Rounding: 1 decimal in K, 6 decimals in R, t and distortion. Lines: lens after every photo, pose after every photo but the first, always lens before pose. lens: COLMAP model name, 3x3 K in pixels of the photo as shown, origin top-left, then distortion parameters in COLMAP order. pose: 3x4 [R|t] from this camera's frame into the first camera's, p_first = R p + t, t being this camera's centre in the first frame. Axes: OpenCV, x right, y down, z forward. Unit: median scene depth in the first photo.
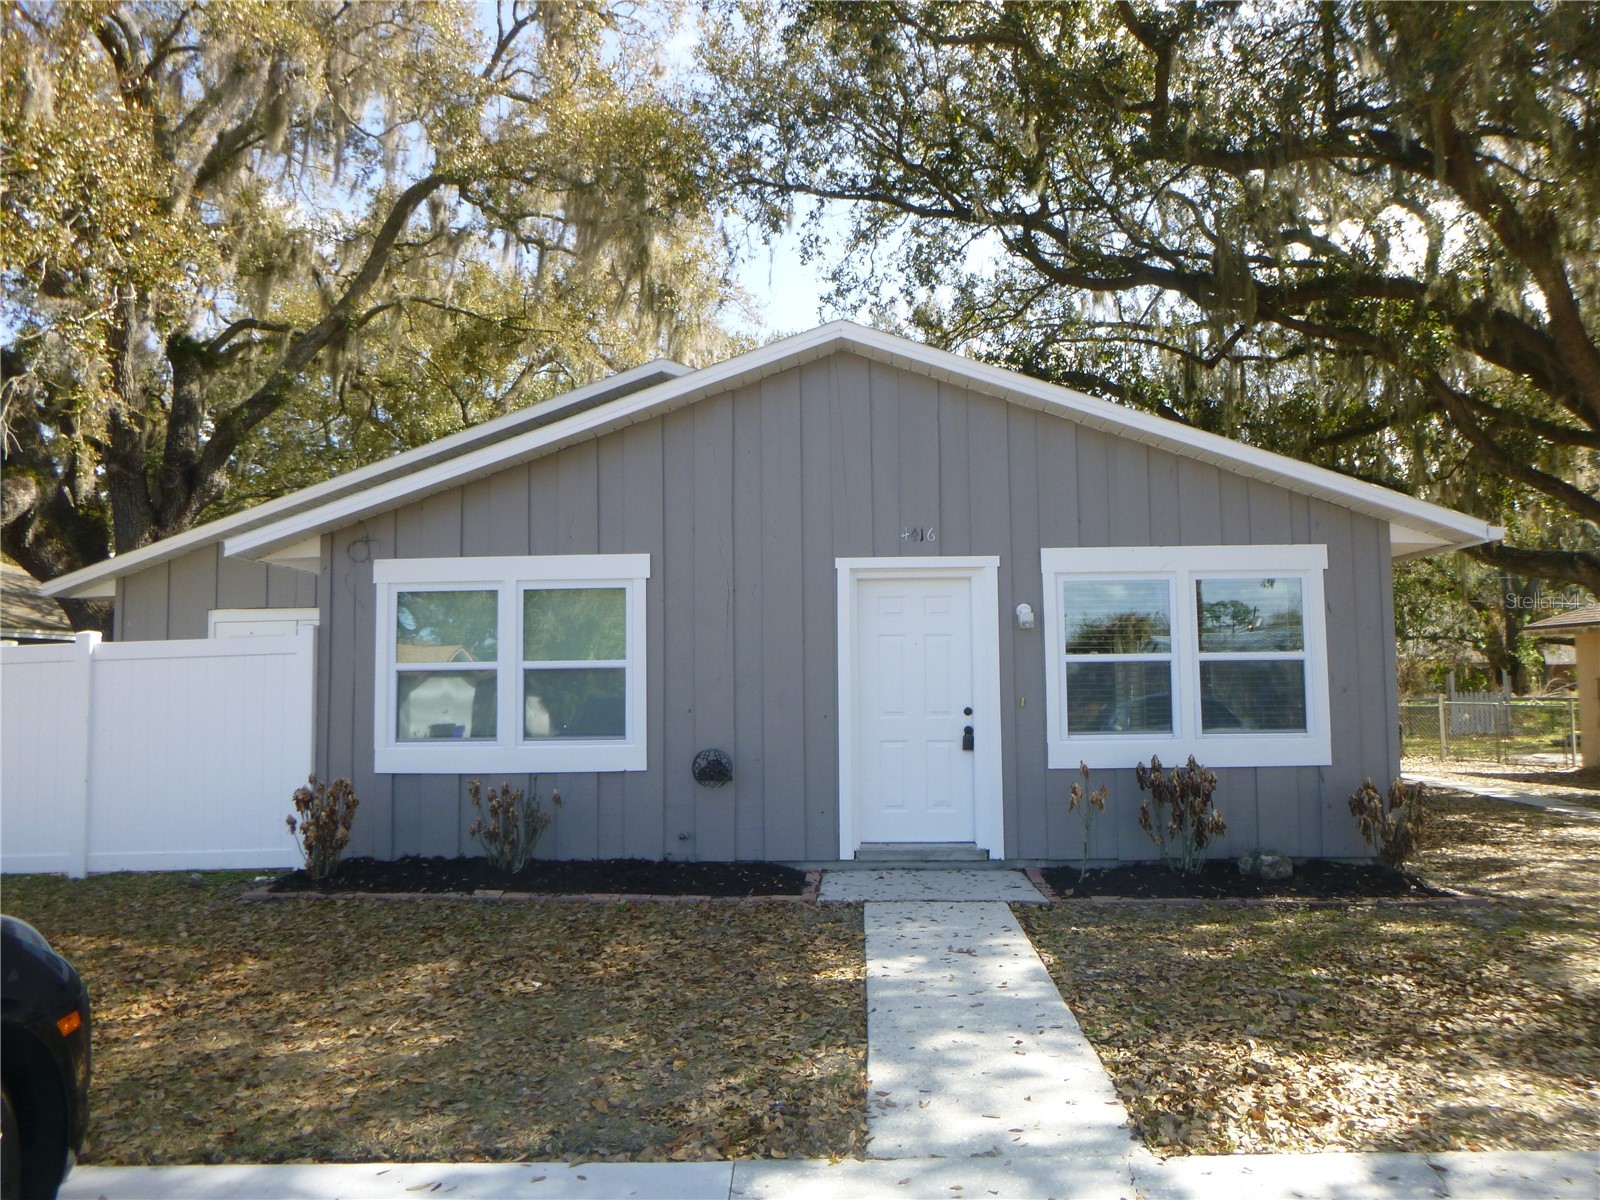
lens RADIAL K [[1162.9, 0, 798.5], [0, 1162.9, 597.1], [0, 0, 1]] dist [-0.010542, -0.000649]
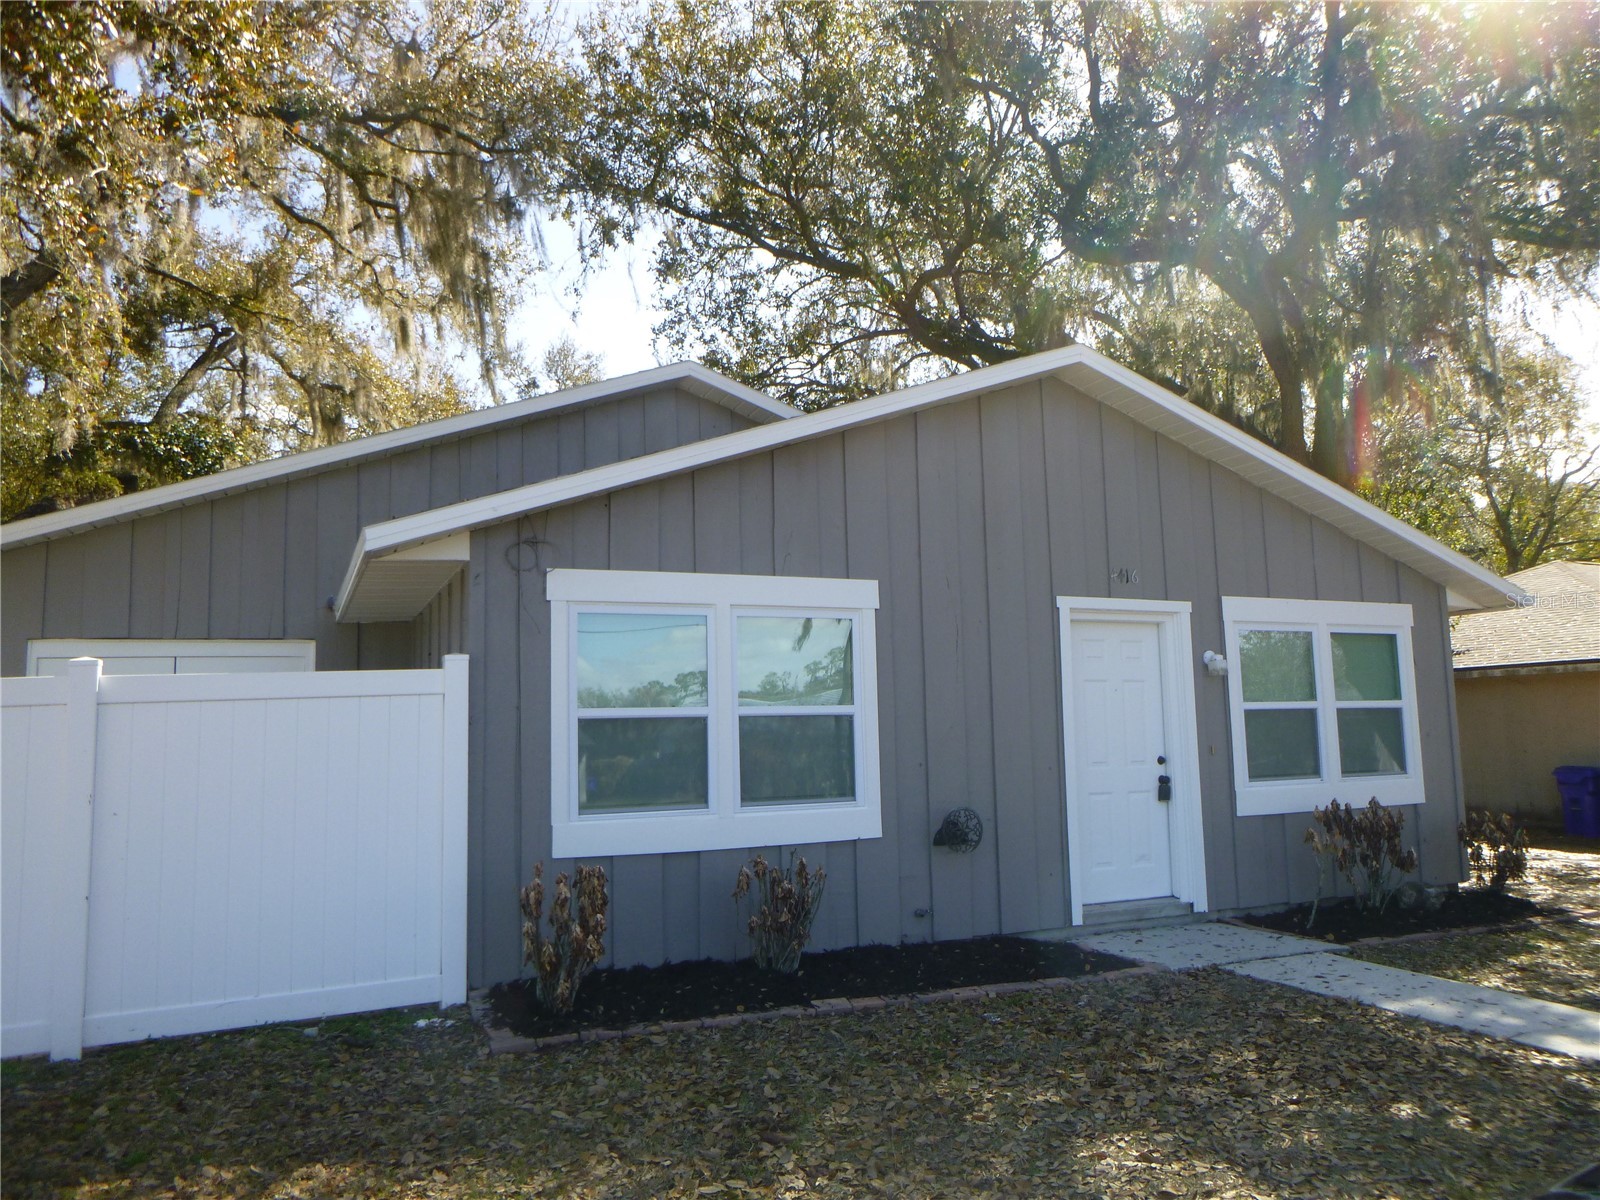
lens RADIAL K [[1162.9, 0, 800.8], [0, 1162.9, 603.8], [0, 0, 1]] dist [-0.010542, -0.000649]
pose [[0.889648, 0.044457, 0.454477, -0.570177], [-0.020093, 0.998097, -0.058301, 0.030802], [-0.456204, 0.042735, 0.888848, 0.272193]]
